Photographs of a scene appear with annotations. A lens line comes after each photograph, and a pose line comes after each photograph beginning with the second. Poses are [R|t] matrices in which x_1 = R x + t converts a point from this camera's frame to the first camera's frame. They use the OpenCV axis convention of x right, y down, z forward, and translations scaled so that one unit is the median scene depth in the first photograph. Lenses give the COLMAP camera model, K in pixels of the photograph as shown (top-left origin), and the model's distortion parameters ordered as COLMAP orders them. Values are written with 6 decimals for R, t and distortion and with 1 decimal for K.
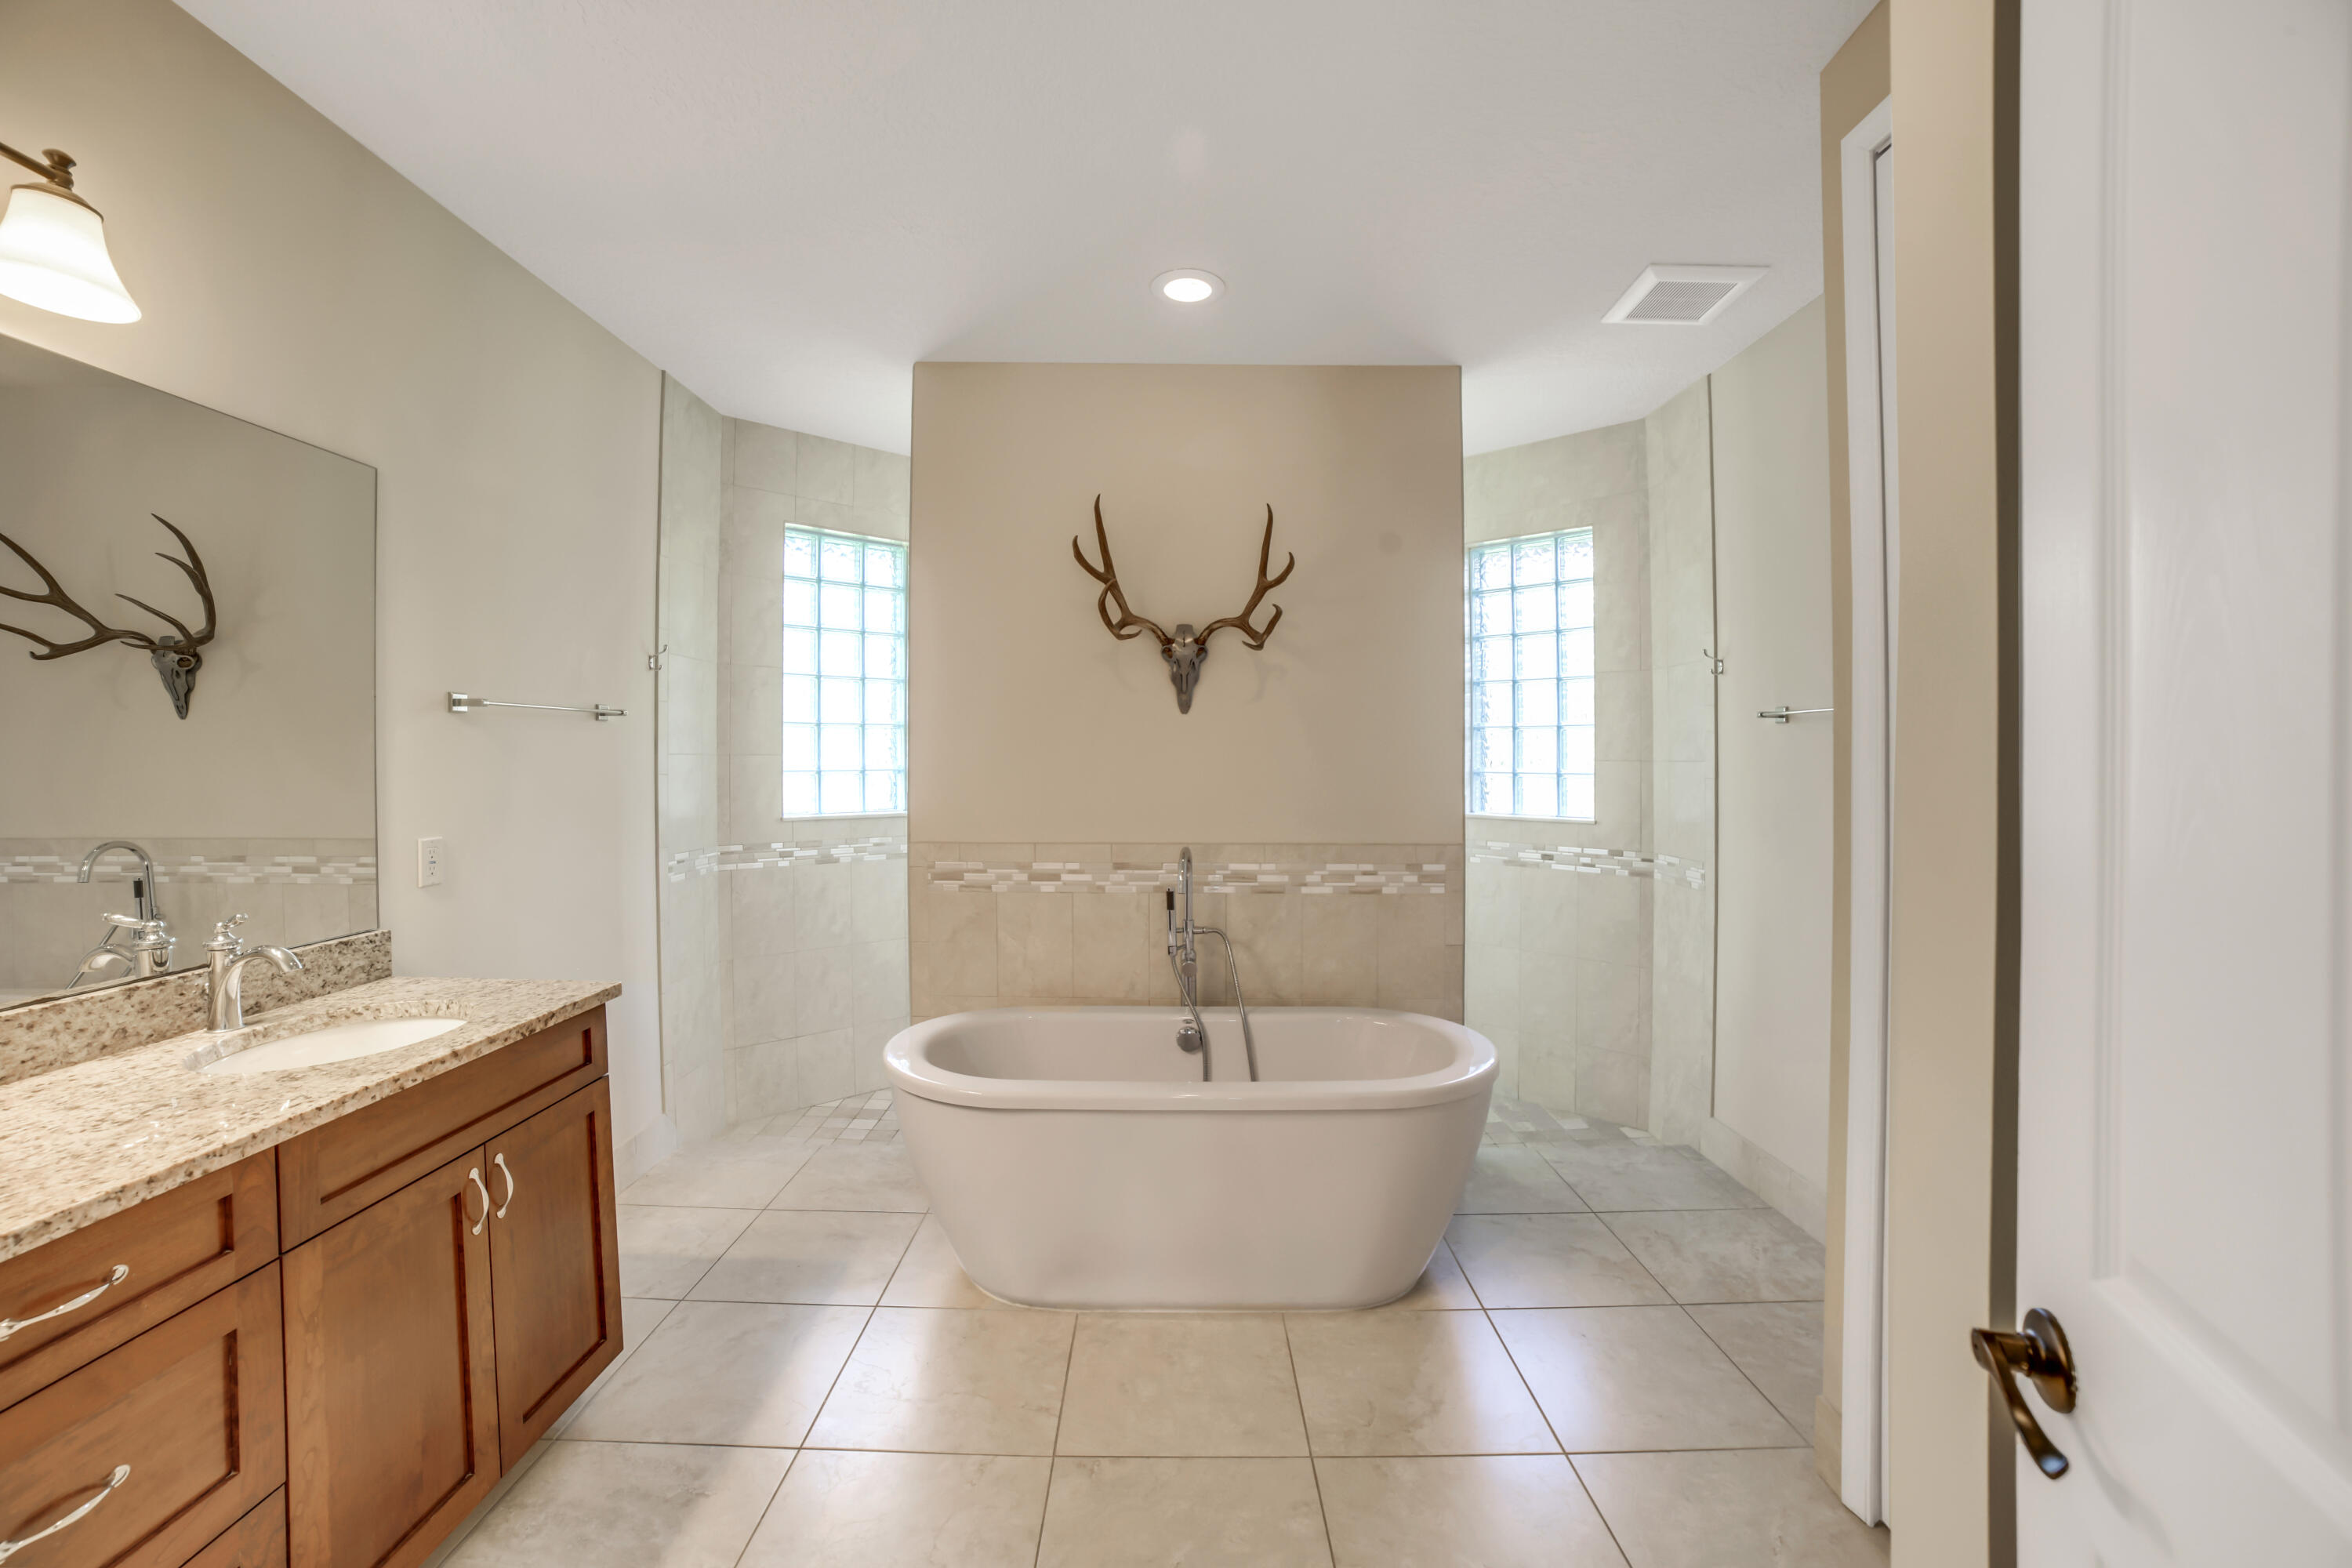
lens RADIAL K [[975.0, 0, 1176.0], [0, 975.0, 784.0], [0, 0, 1]] dist [-0.000553, -0.000079]
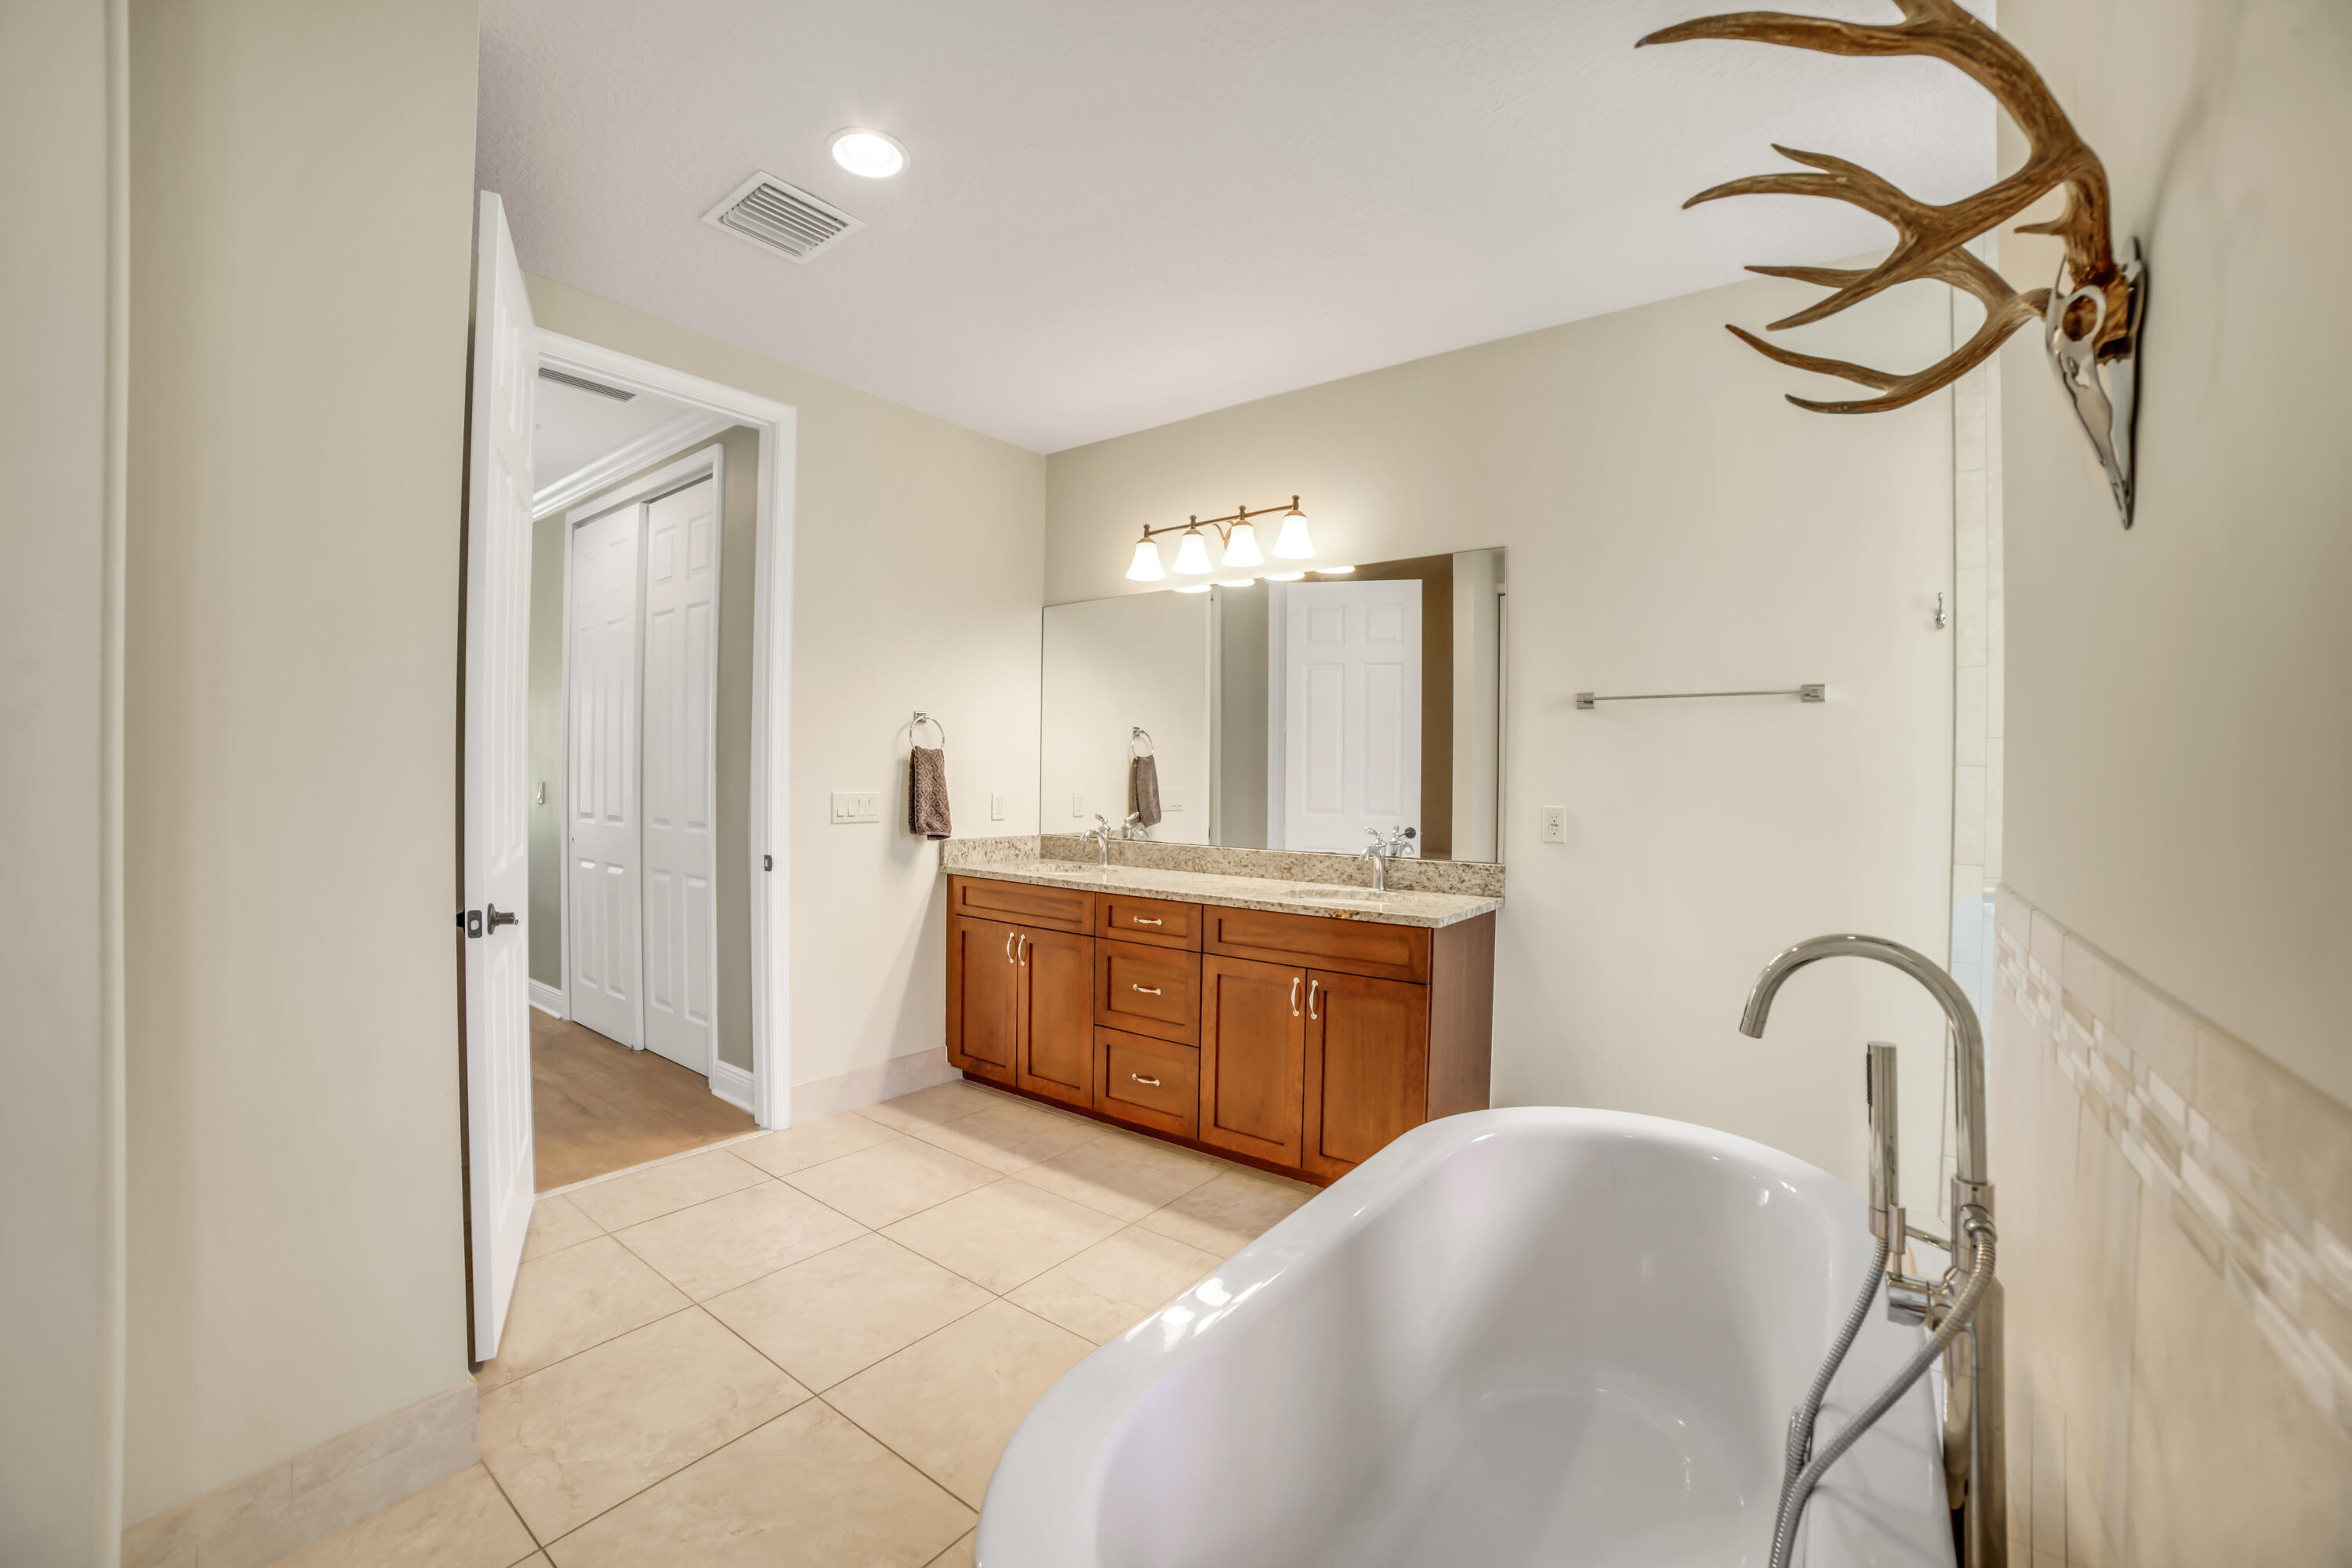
lens RADIAL K [[975.0, 0, 1176.0], [0, 975.0, 784.0], [0, 0, 1]] dist [-0.000553, -0.000079]
pose [[-0.606131, -0.003256, -0.795358, 0.743322], [-0.036939, 0.999028, 0.024061, 0.014628], [0.794506, 0.043964, -0.605662, 1.747845]]
